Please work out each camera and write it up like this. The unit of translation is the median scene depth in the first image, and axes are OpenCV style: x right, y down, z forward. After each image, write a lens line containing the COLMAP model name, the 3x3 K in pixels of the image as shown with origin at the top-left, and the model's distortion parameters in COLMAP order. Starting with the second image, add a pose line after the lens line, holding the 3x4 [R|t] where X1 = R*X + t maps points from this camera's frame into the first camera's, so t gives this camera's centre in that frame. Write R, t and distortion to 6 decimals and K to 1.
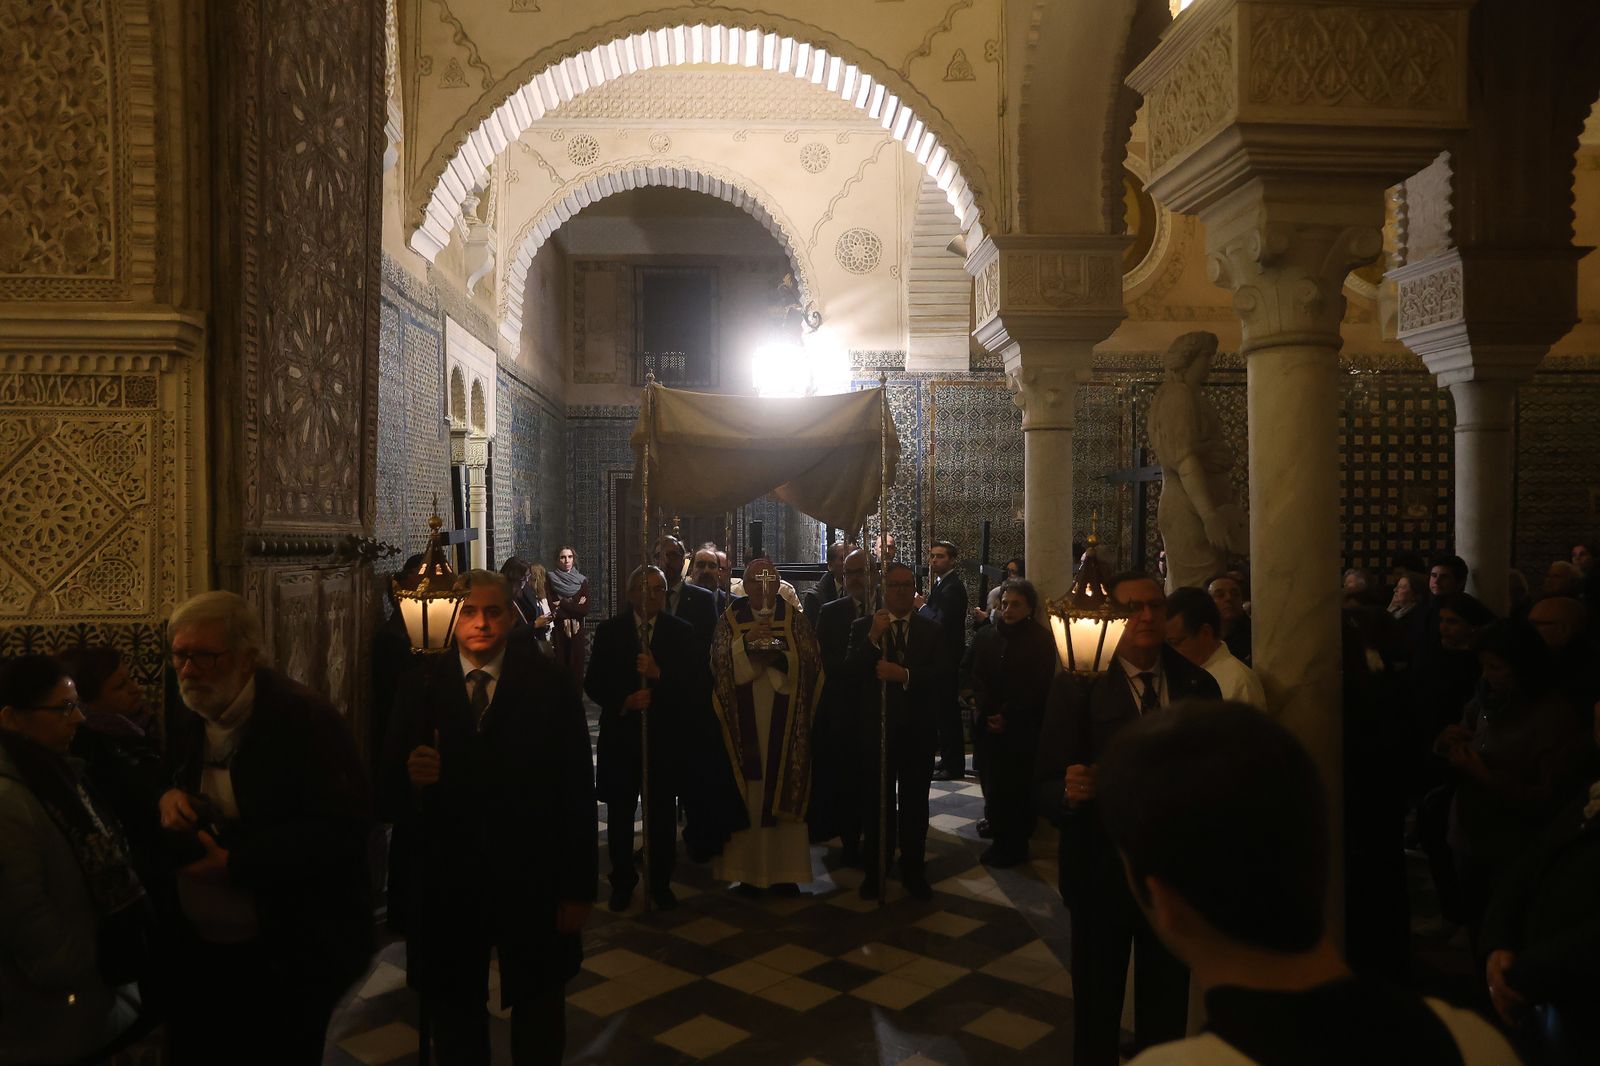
lens RADIAL K [[1168.9, 0, 804.7], [0, 1168.9, 534.4], [0, 0, 1]] dist [-0.031991, 0.054478]
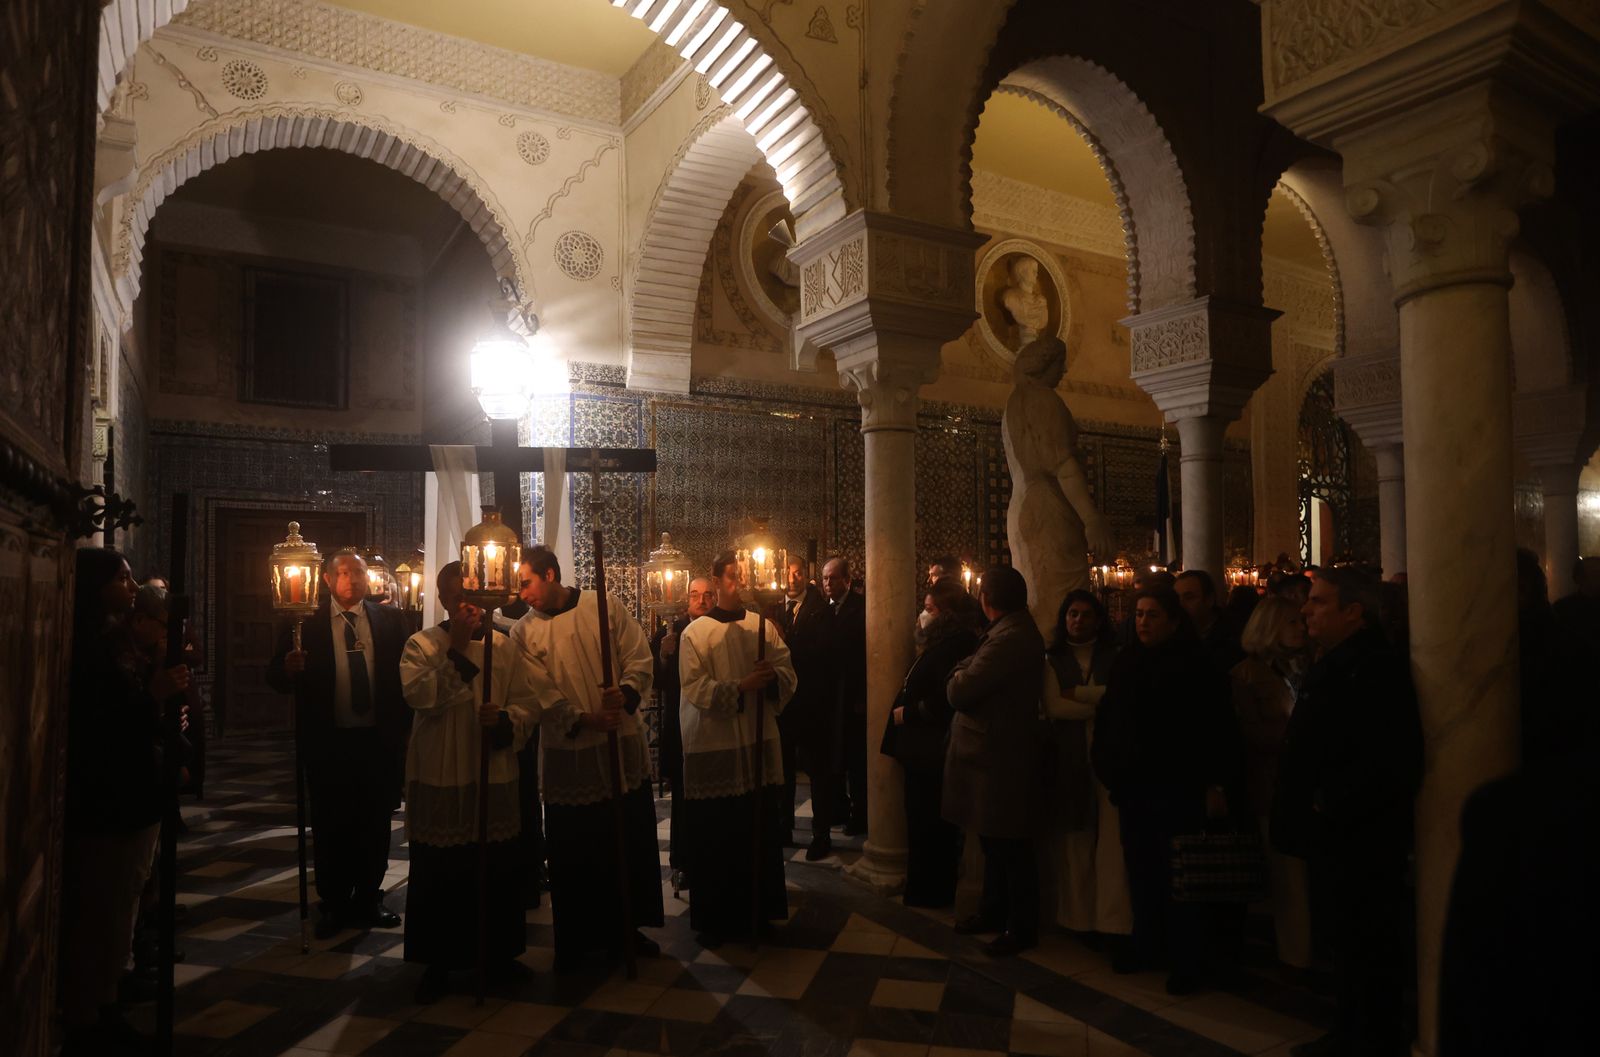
lens RADIAL K [[980.9, 0, 825.5], [0, 980.9, 563.0], [0, 0, 1]] dist [-0.055732, 0.036012]
pose [[0.881721, 0.006927, 0.471720, -0.146681], [0.008070, 0.999524, -0.029762, 0.027268], [-0.471702, 0.030049, 0.881246, 0.233791]]
